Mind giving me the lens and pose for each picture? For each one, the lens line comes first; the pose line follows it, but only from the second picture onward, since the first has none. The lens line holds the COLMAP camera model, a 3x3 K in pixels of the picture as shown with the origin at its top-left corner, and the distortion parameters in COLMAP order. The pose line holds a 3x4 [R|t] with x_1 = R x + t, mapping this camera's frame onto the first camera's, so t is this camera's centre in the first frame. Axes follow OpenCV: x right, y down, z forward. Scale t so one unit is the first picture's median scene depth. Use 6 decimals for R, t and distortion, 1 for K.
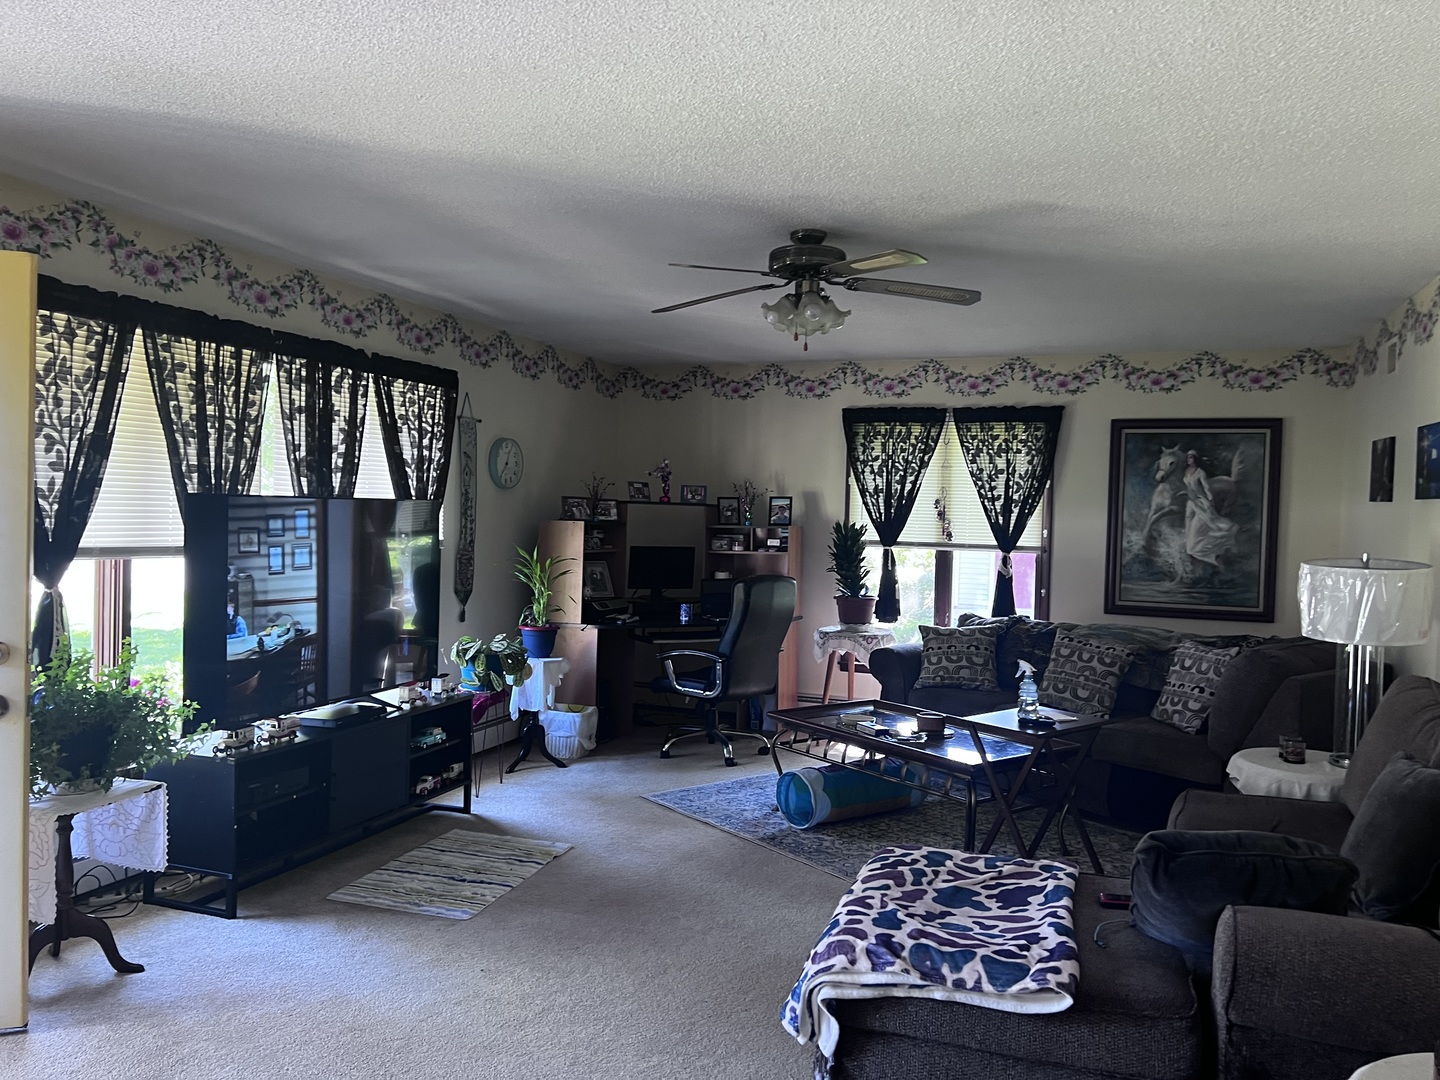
lens RADIAL K [[1082.7, 0, 723.6], [0, 1082.7, 542.9], [0, 0, 1]] dist [0.042173, -0.042772]
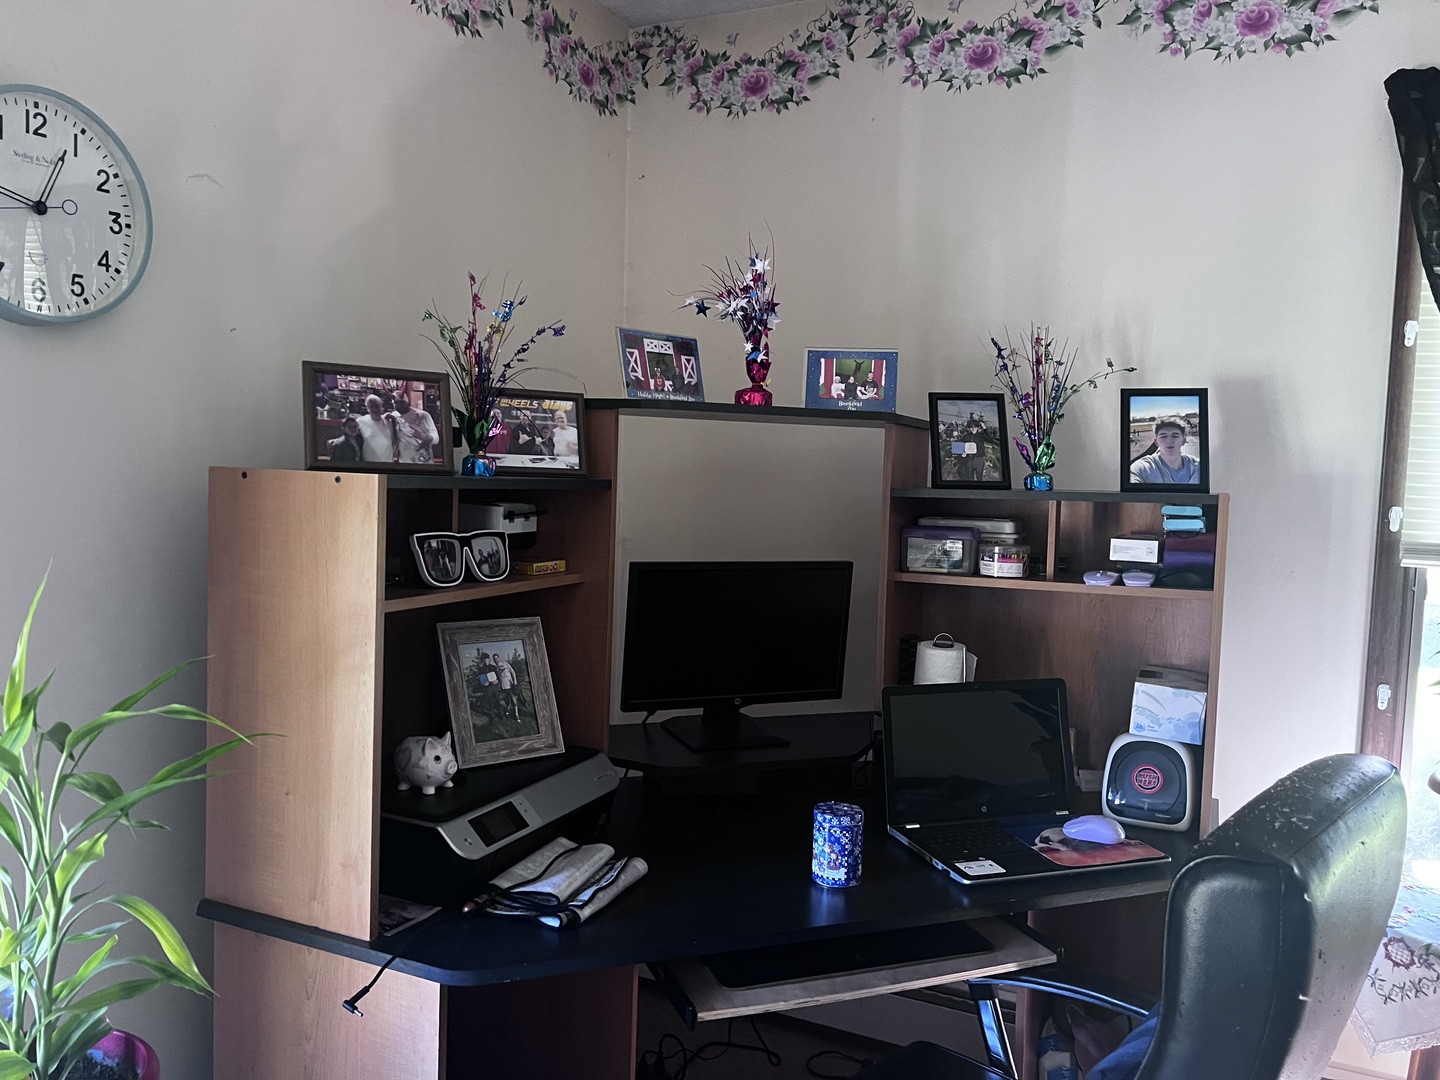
lens RADIAL K [[1082.7, 0, 718.5], [0, 1082.7, 541.9], [0, 0, 1]] dist [0.042173, -0.042772]
pose [[0.996436, 0.010972, -0.083637, -0.039075], [-0.007053, 0.998869, 0.047011, -0.015504], [0.084058, -0.046253, 0.995387, 0.712840]]
